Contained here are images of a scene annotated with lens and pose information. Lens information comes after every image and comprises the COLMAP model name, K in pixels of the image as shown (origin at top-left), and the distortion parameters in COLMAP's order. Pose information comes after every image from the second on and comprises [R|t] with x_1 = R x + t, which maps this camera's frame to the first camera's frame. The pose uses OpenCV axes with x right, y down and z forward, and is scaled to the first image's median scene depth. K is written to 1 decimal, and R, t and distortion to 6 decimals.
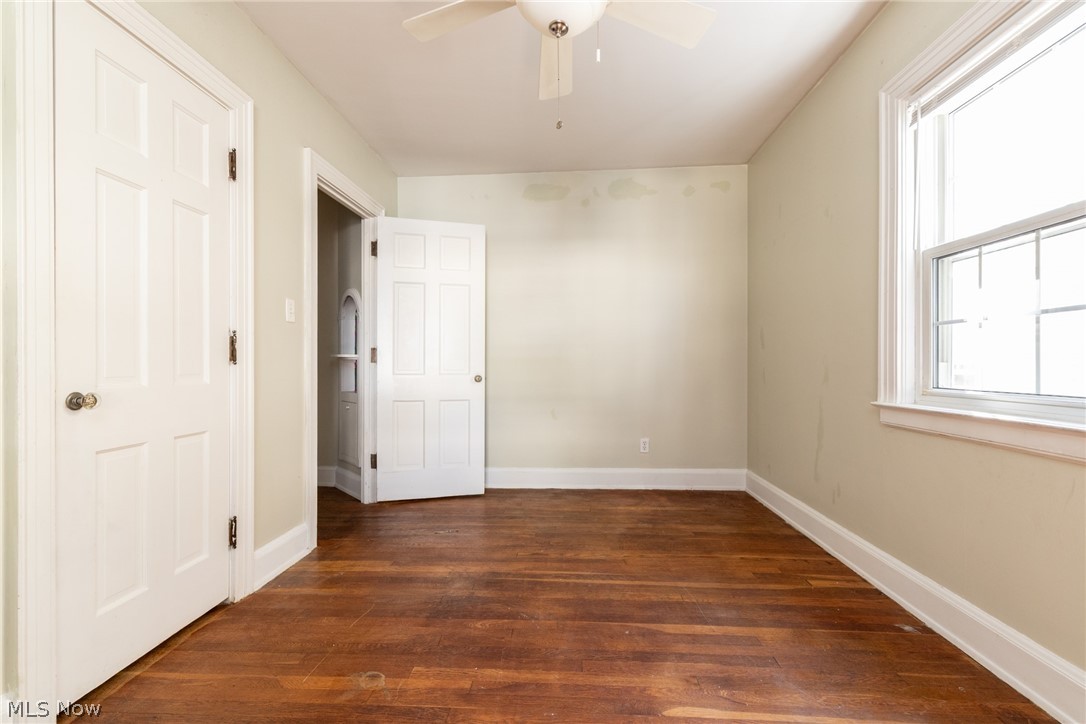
lens RADIAL K [[462.4, 0, 539.0], [0, 462.4, 367.3], [0, 0, 1]] dist [0.001441, 0.000208]
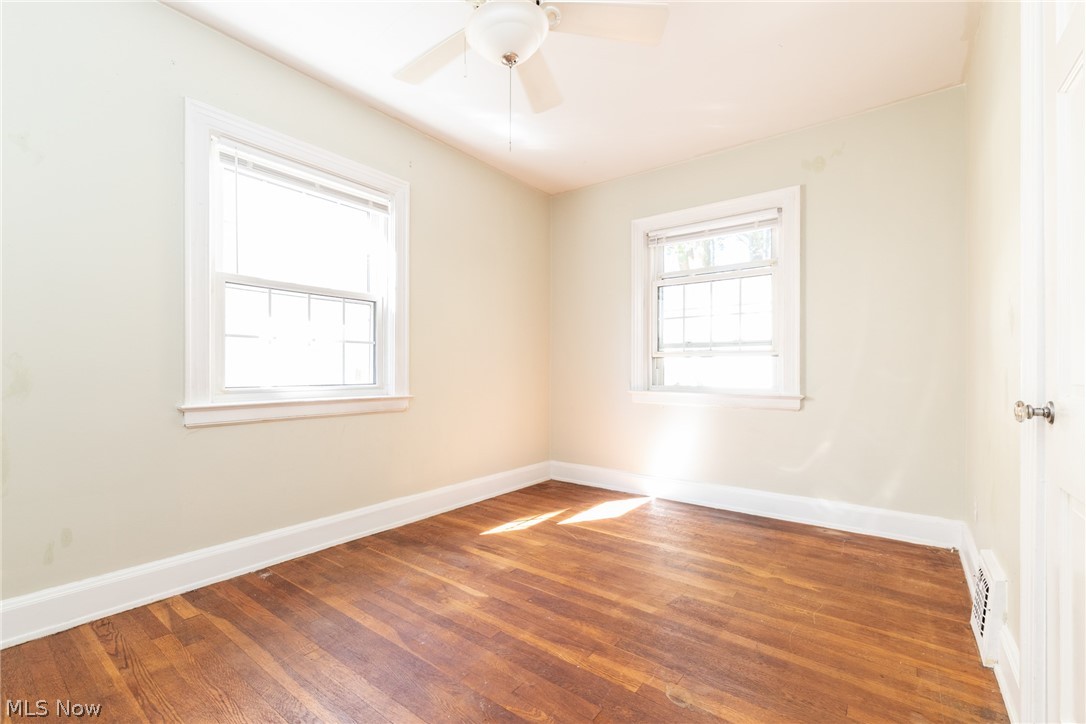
lens RADIAL K [[470.8, 0, 548.9], [0, 470.8, 372.4], [0, 0, 1]] dist [0.002064, -0.000055]
pose [[-0.841997, -0.001827, 0.539479, -0.582746], [0.003908, 0.999947, 0.009486, -0.004538], [-0.539468, 0.010095, -0.841945, 1.733210]]
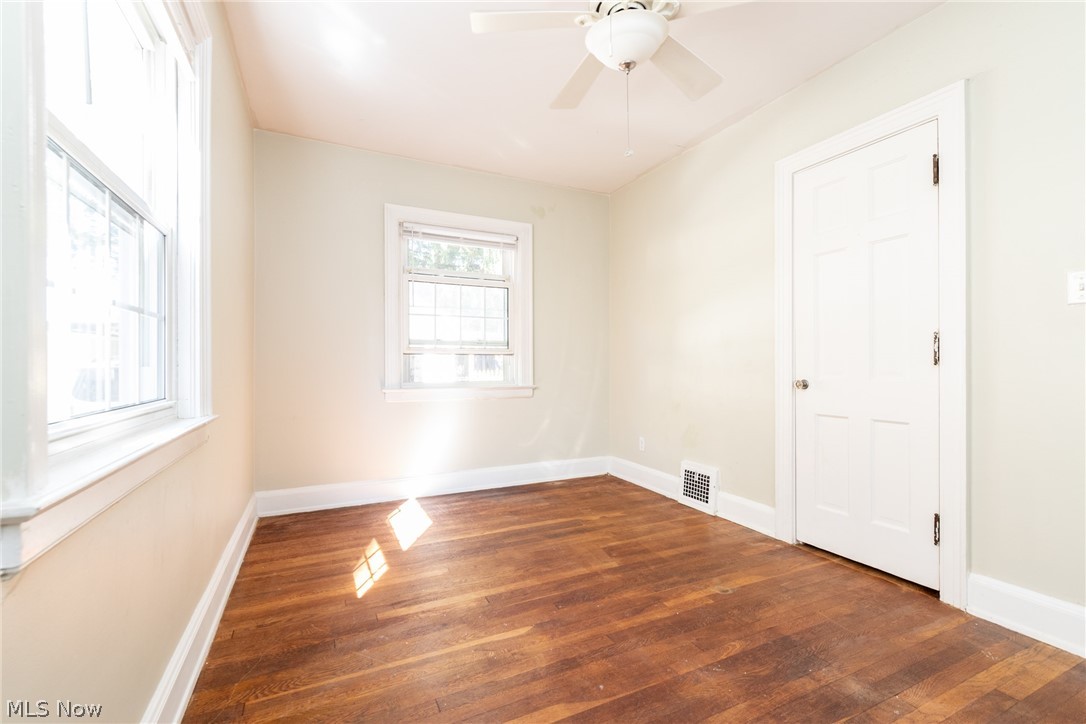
lens RADIAL K [[462.4, 0, 539.0], [0, 462.4, 367.3], [0, 0, 1]] dist [0.001441, 0.000208]
pose [[-0.867001, 0.007239, -0.498255, 0.722371], [0.000660, 0.999910, 0.013379, -0.018207], [0.498307, 0.011271, -0.866928, 1.711824]]
